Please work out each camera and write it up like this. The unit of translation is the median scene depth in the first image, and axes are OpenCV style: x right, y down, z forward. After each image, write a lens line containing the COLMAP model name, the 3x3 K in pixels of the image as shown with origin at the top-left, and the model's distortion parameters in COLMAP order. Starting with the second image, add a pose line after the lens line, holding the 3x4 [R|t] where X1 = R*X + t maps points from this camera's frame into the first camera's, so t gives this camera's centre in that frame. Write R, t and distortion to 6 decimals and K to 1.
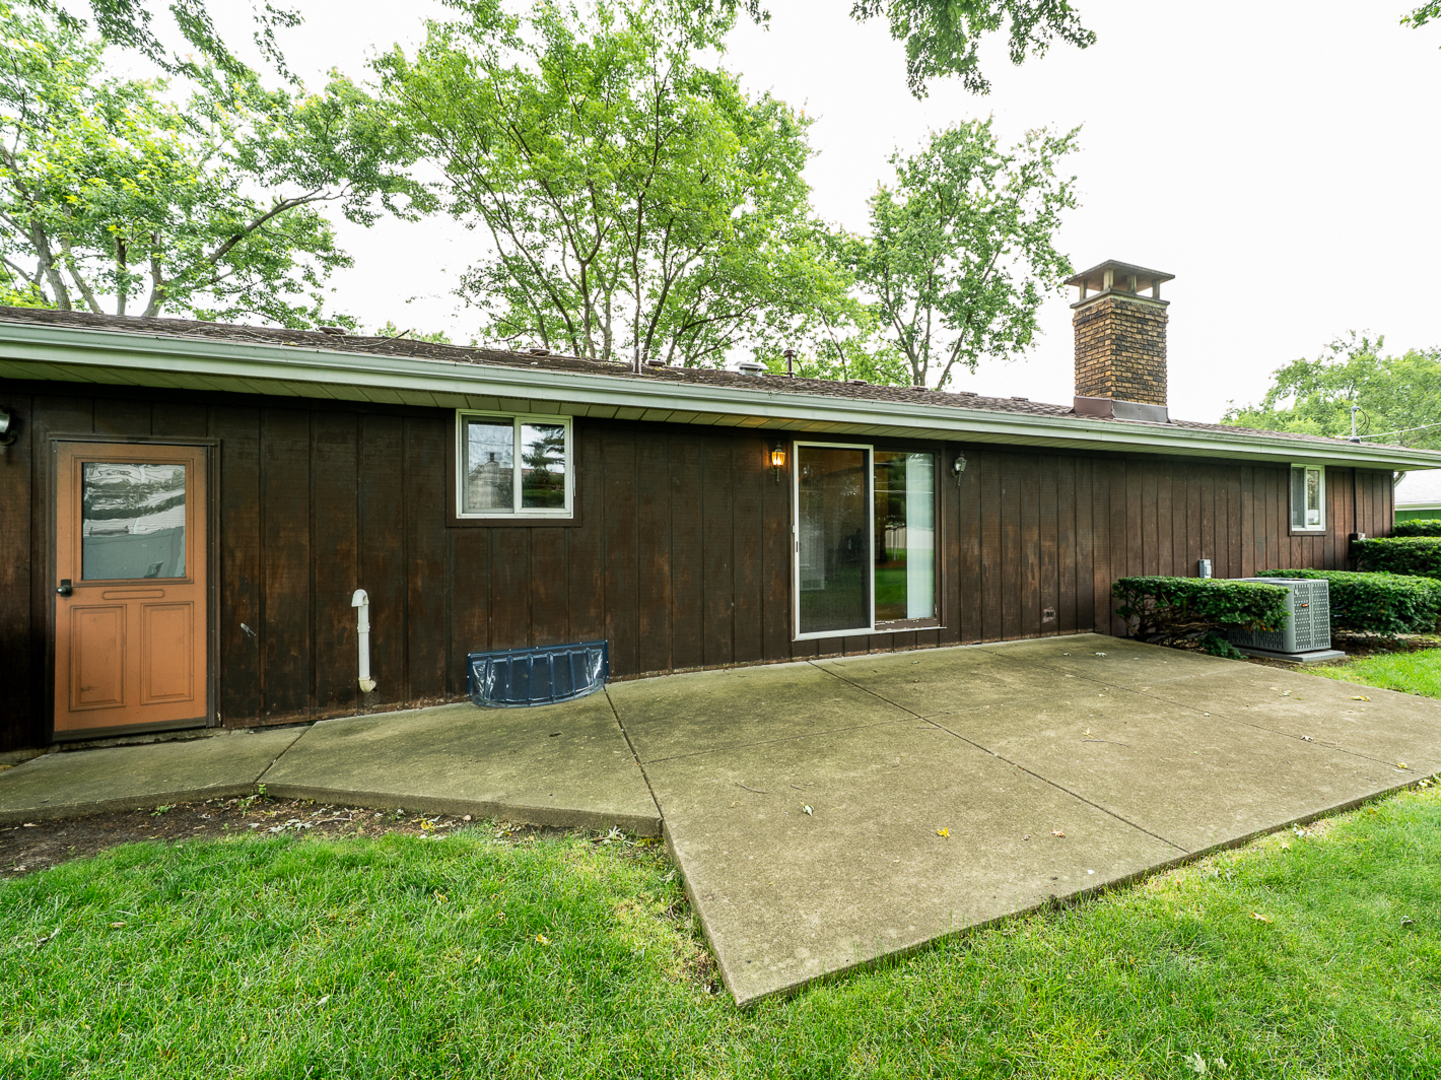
lens RADIAL K [[504.3, 0, 770.8], [0, 504.3, 535.4], [0, 0, 1]] dist [-0.001253, -0.000072]
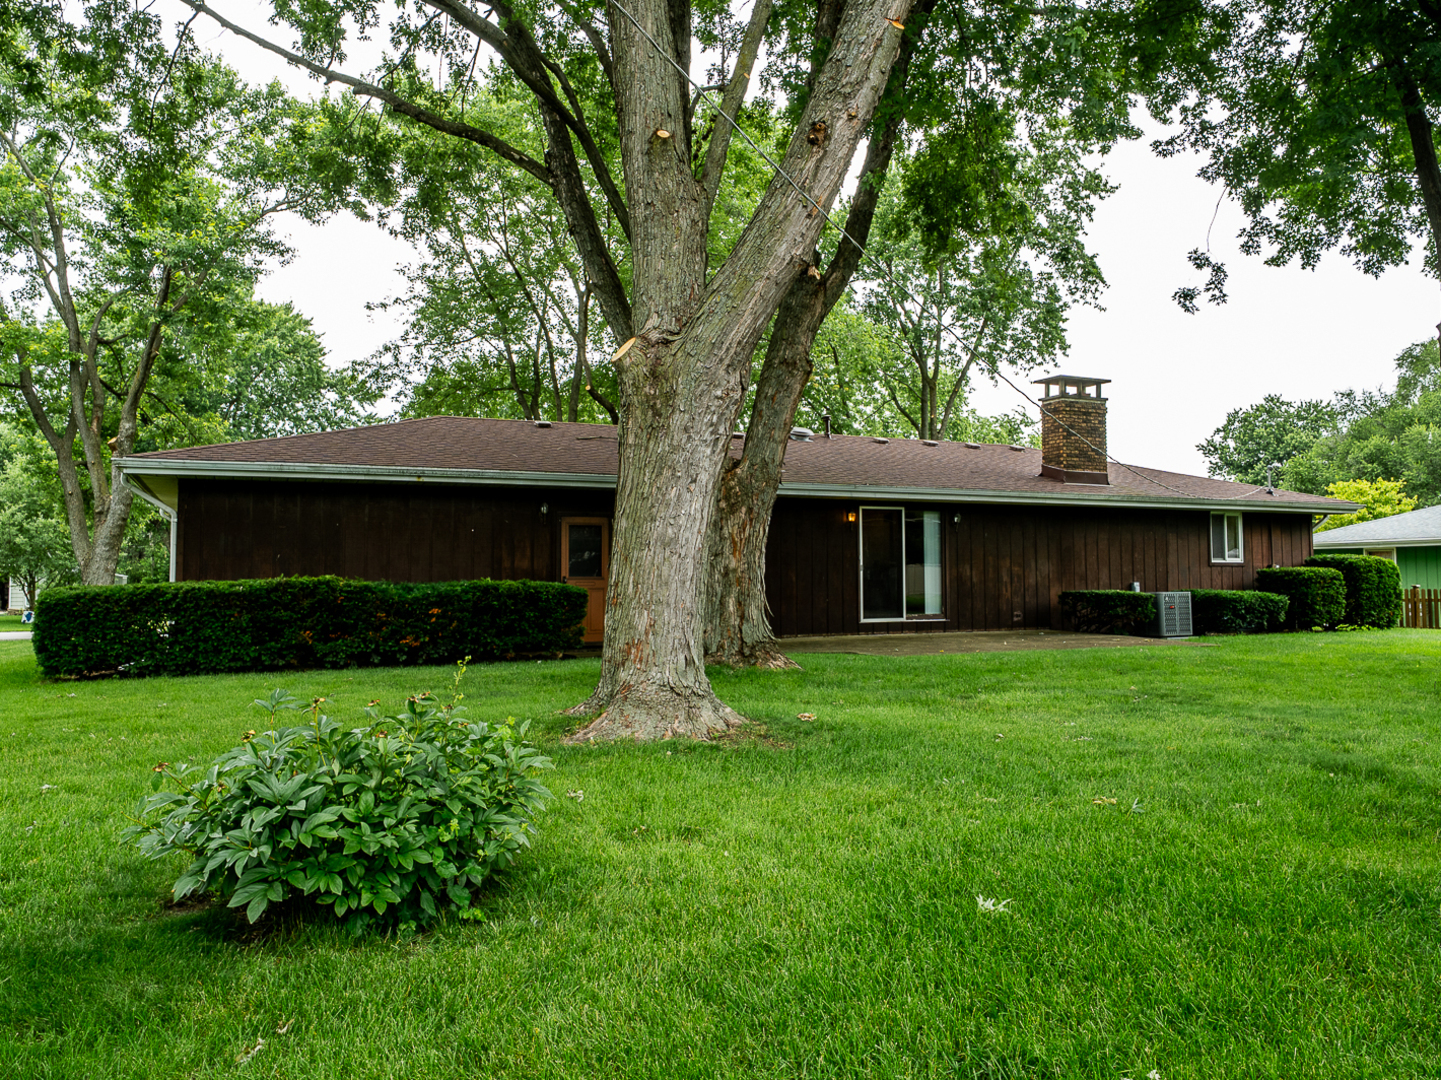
lens RADIAL K [[863.5, 0, 720.5], [0, 863.5, 540.0], [0, 0, 1]] dist [0.050249, 0.000050]
pose [[0.998726, 0.005160, 0.050199, -0.483710], [-0.002959, 0.999036, -0.043809, 0.048451], [-0.050376, 0.043605, 0.997778, -1.608251]]
